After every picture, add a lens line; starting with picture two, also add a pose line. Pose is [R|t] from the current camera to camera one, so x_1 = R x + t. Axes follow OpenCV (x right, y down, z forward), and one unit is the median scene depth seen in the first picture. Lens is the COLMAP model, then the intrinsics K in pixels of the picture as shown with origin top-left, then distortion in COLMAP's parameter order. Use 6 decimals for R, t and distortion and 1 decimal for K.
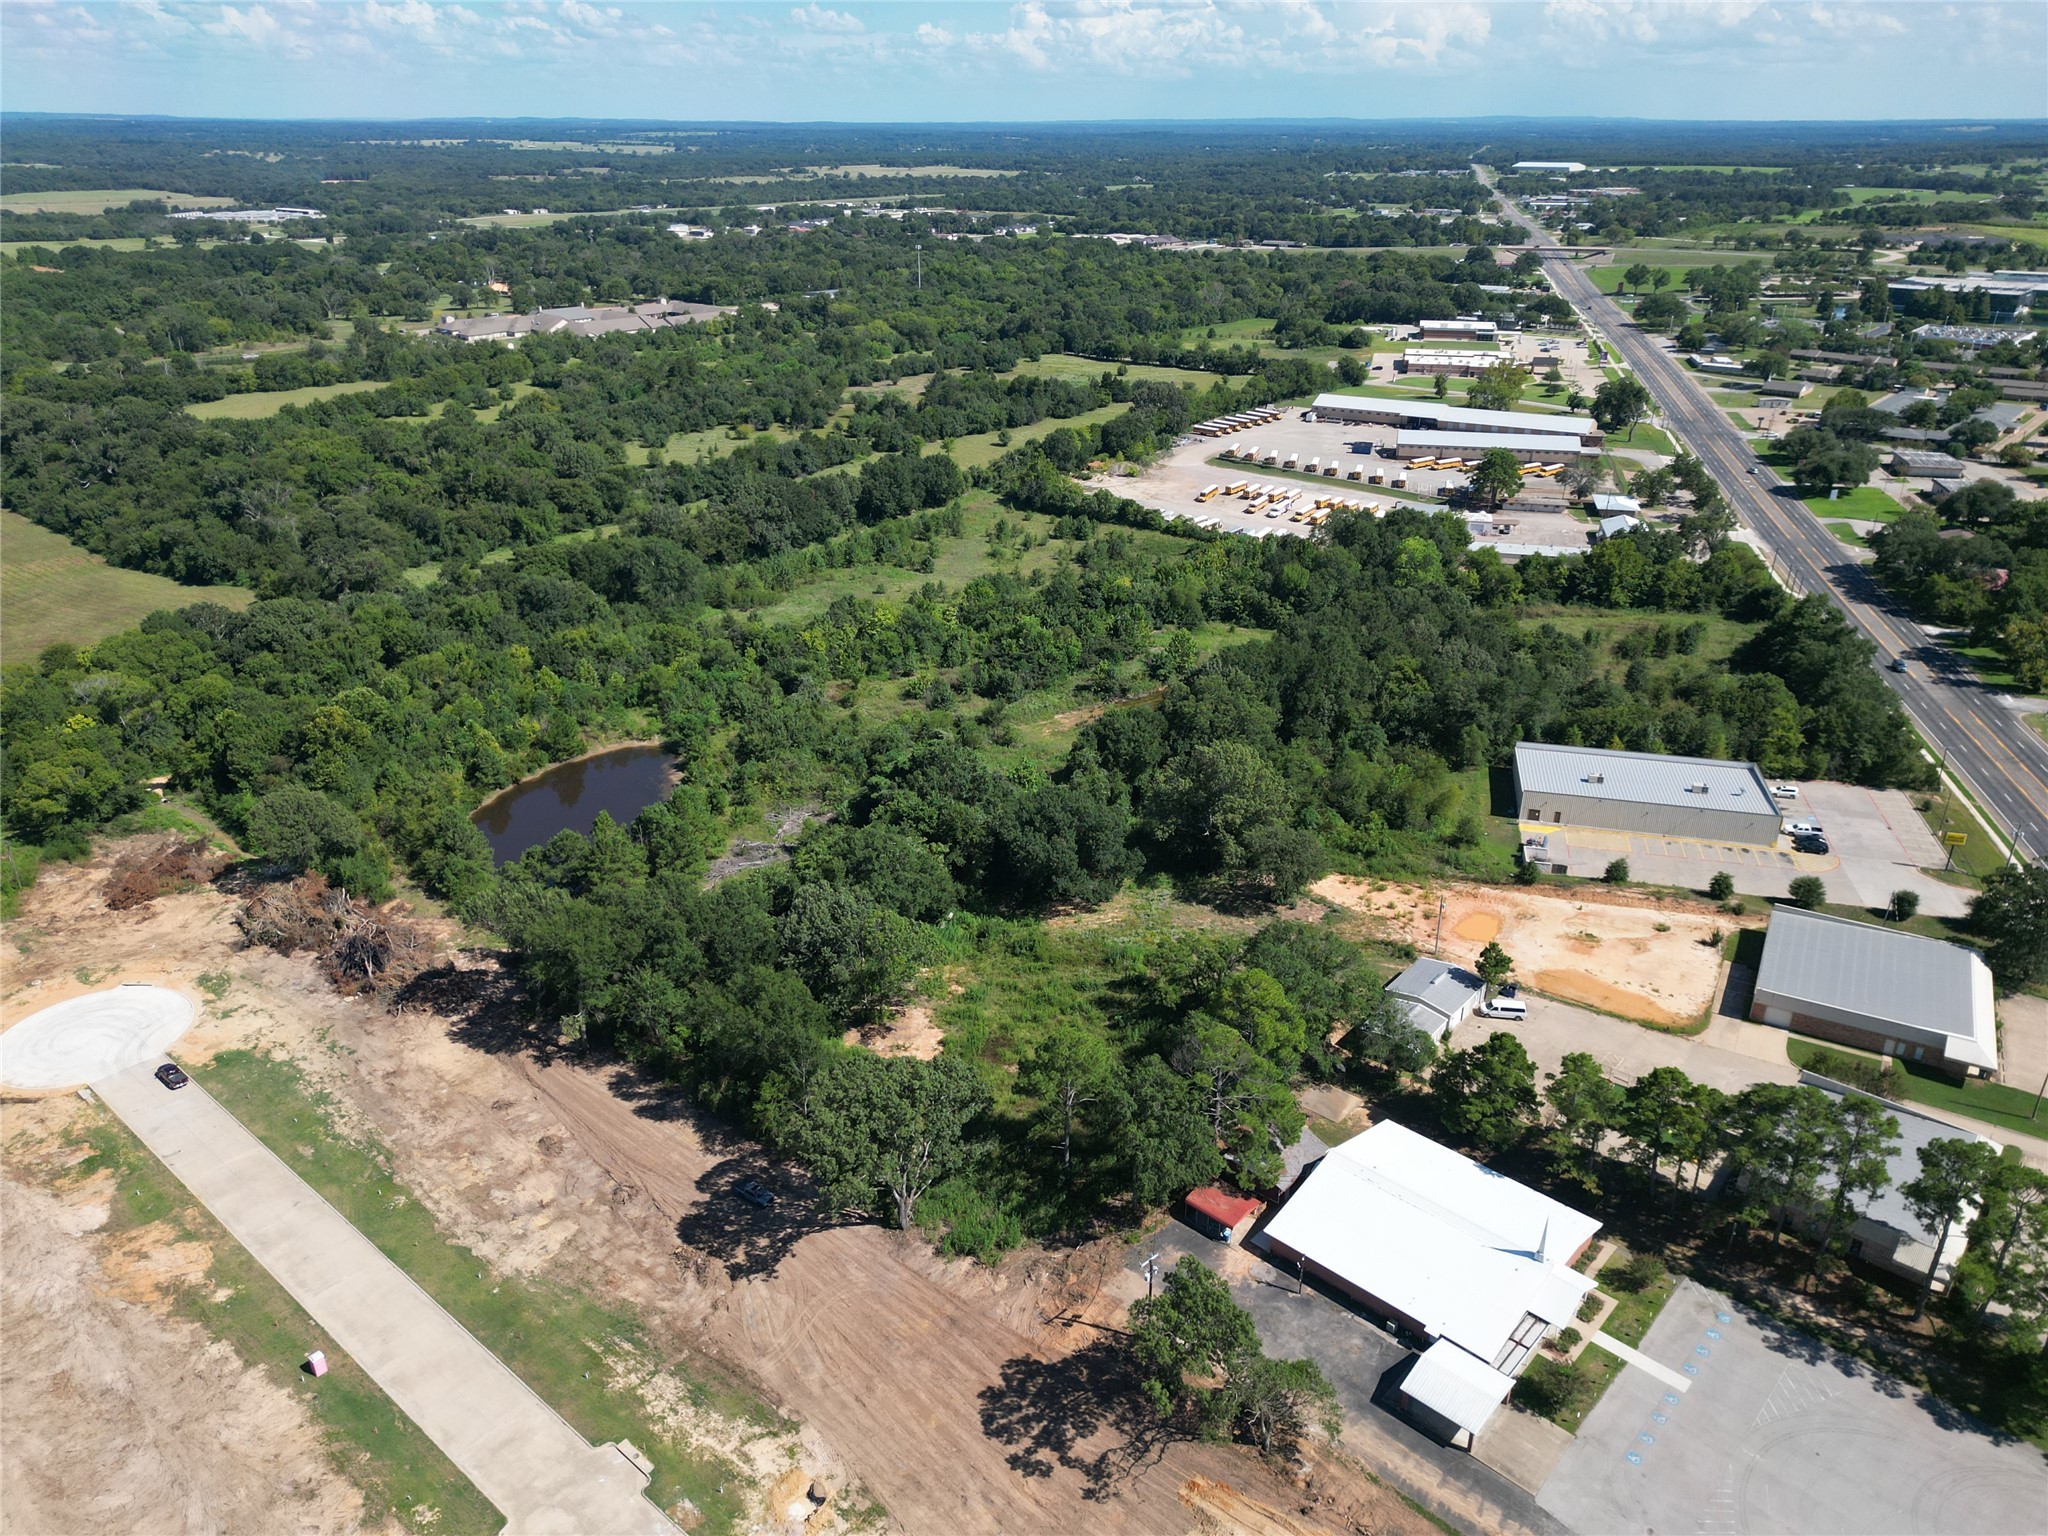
lens RADIAL K [[1434.3, 0, 1021.8], [0, 1434.3, 775.2], [0, 0, 1]] dist [0.079271, -0.075582]
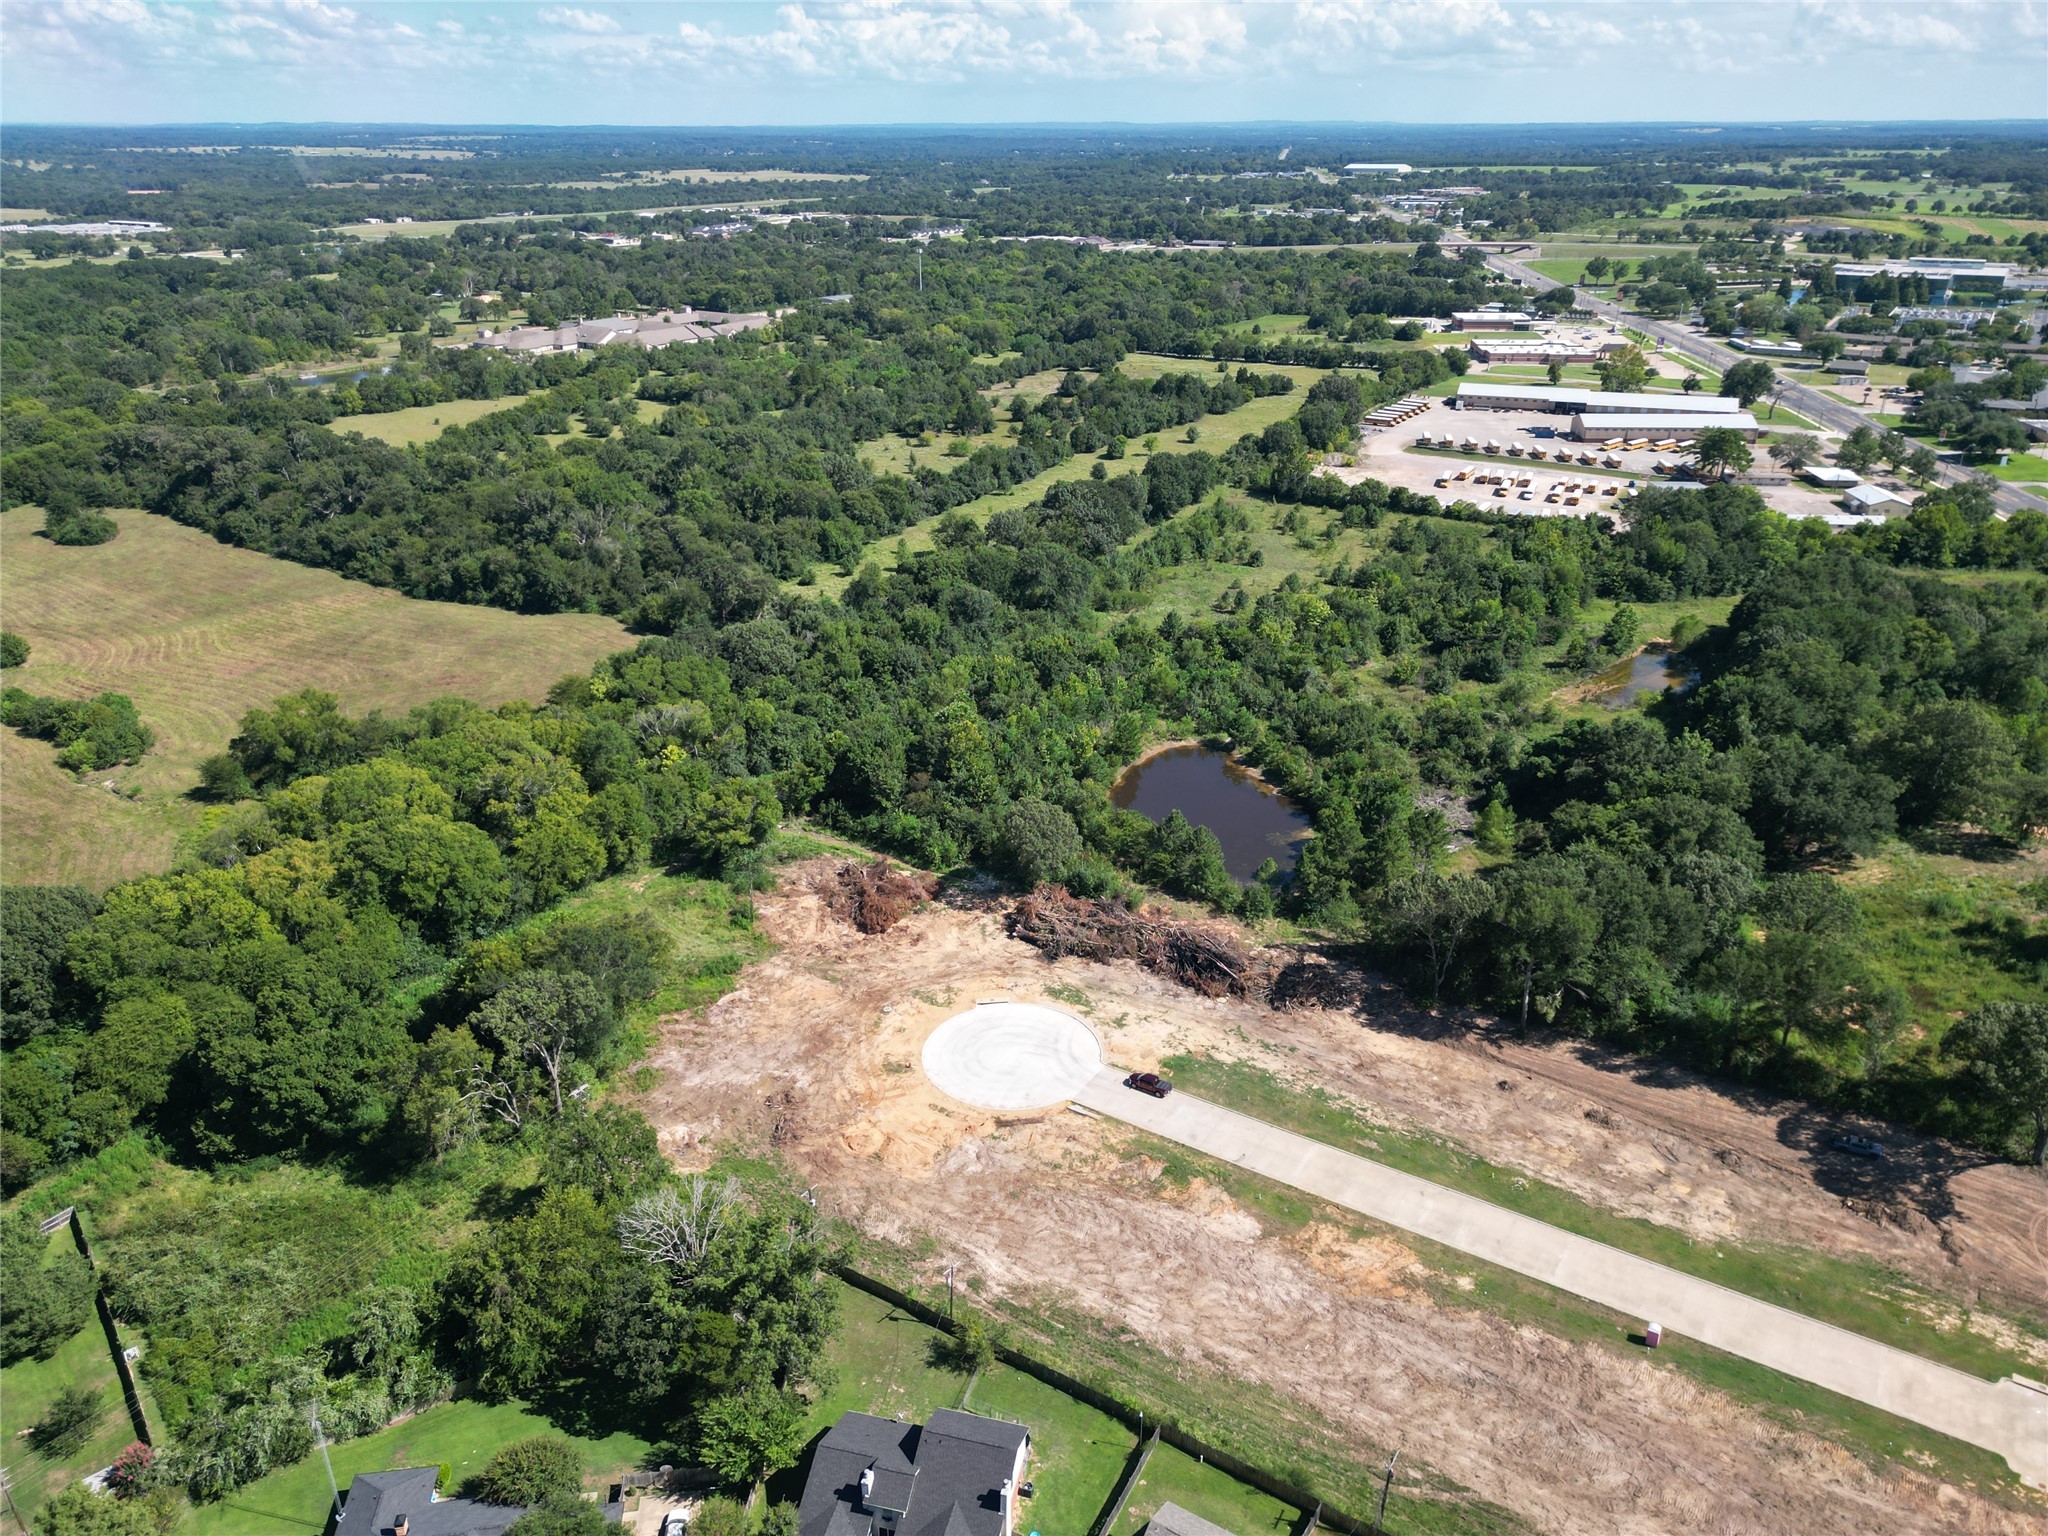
lens RADIAL K [[1434.3, 0, 1021.8], [0, 1434.3, 775.2], [0, 0, 1]] dist [0.079271, -0.075582]
pose [[0.989772, -0.061577, 0.128681, -0.318680], [0.061863, 0.998083, 0.001774, -0.005329], [-0.128544, 0.006205, 0.991684, 0.013773]]
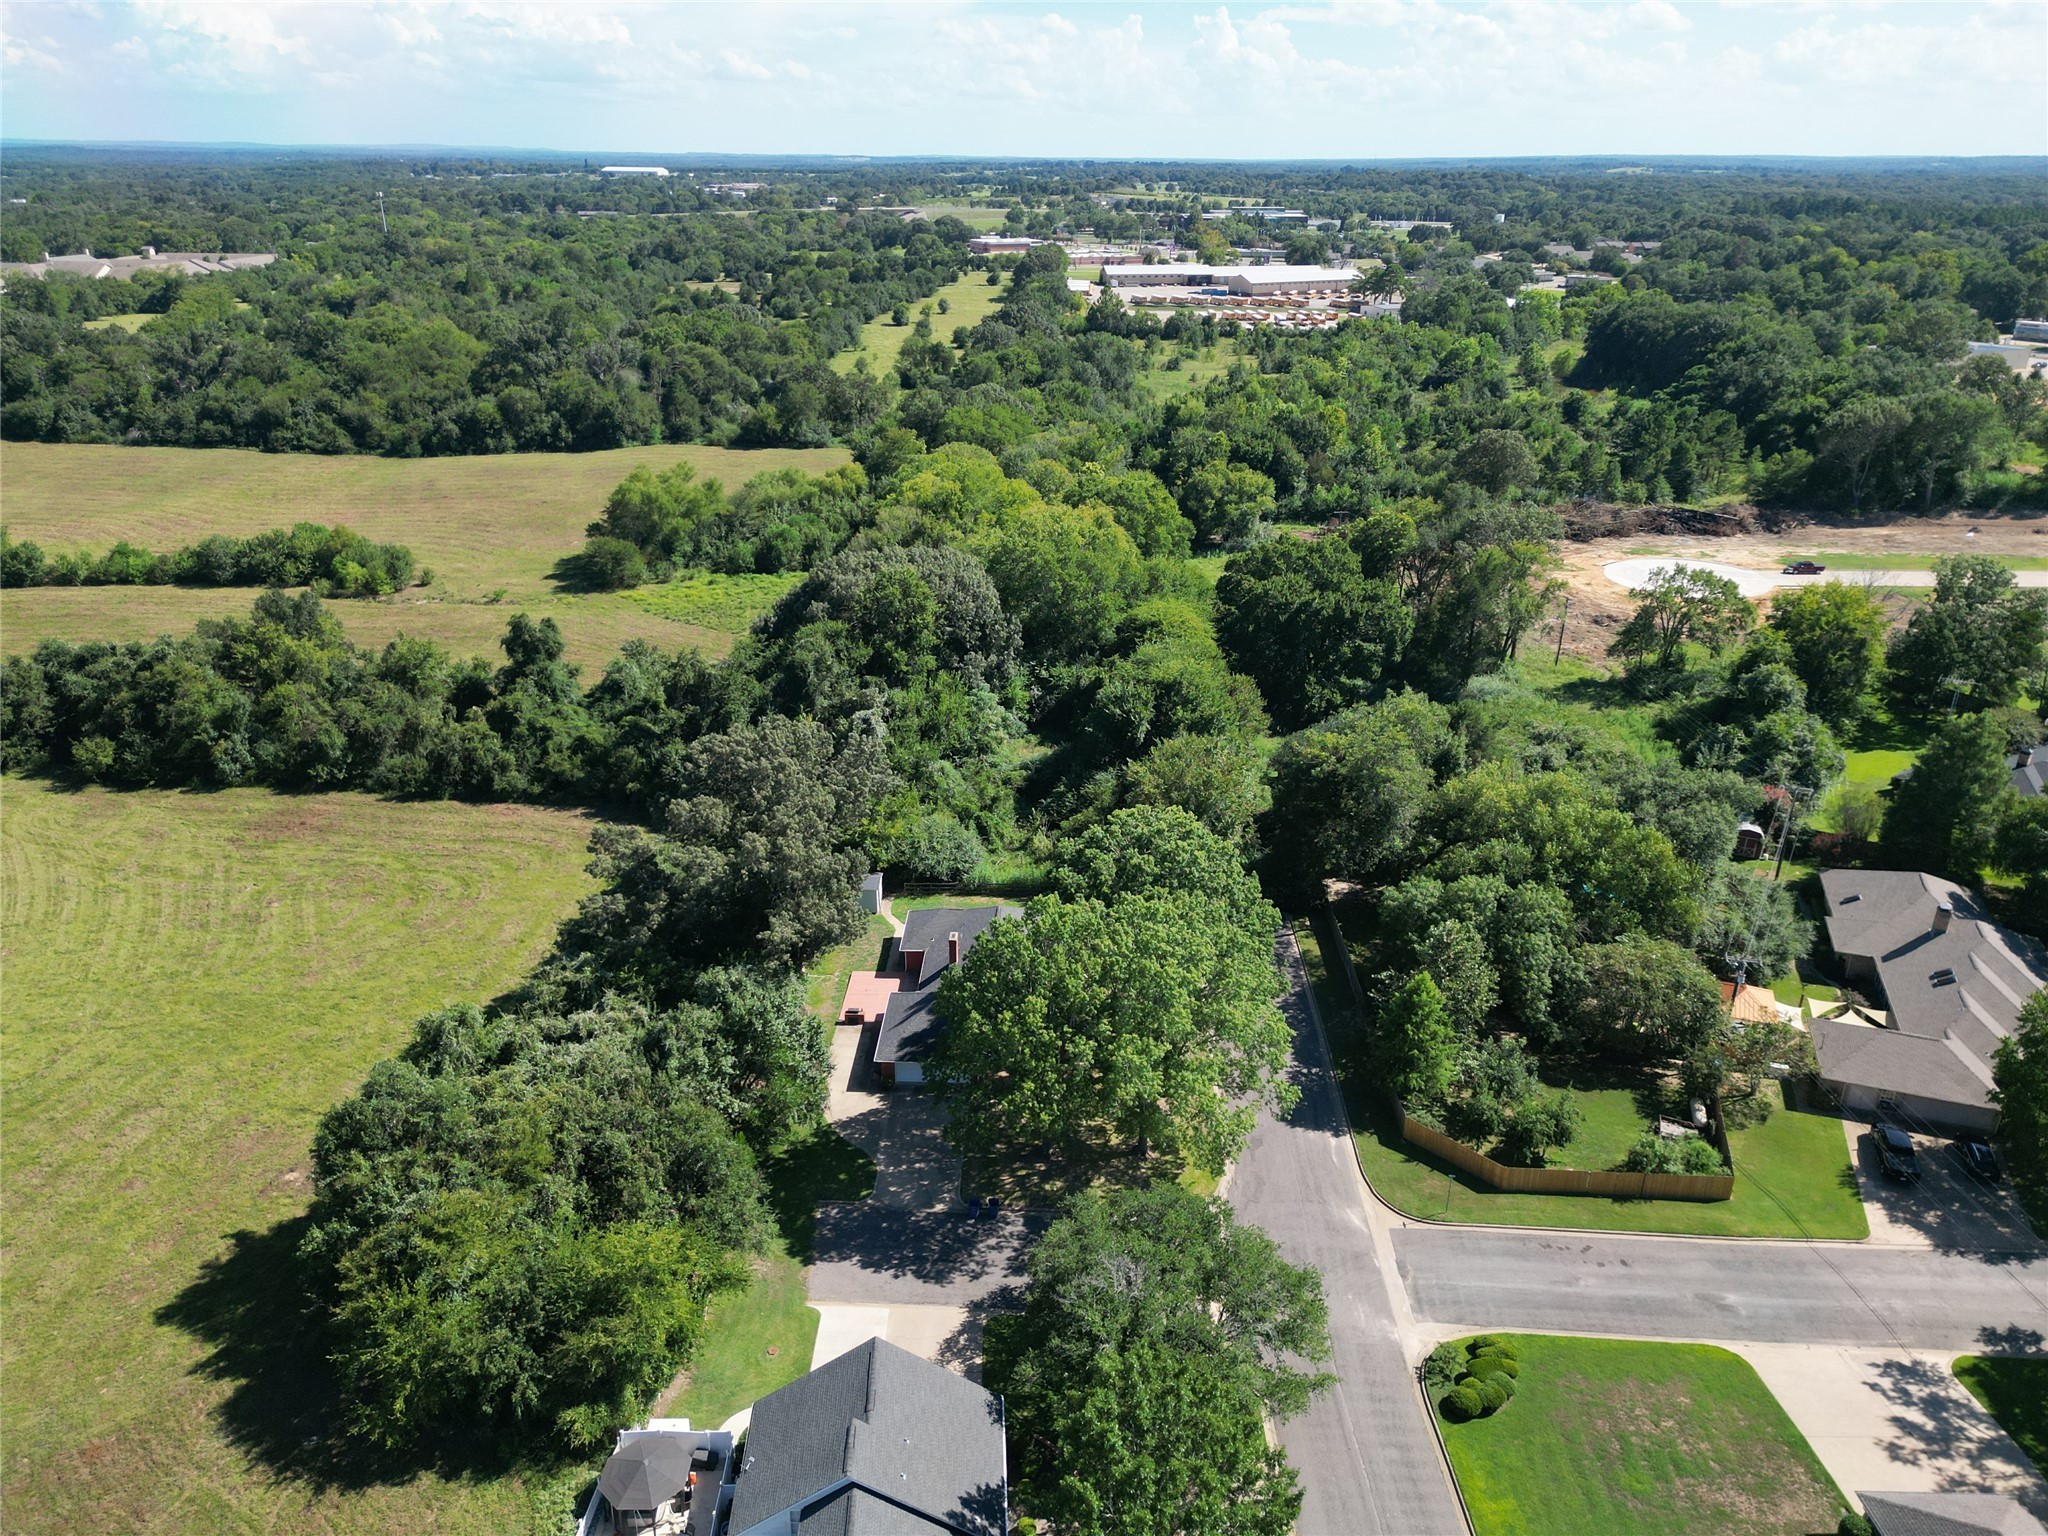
lens RADIAL K [[1434.3, 0, 1021.8], [0, 1434.3, 775.2], [0, 0, 1]] dist [0.079271, -0.075582]
pose [[0.785636, -0.242594, 0.569143, -0.752600], [0.253306, 0.965408, 0.061840, 0.052879], [-0.564457, 0.095584, 0.819910, 0.156335]]
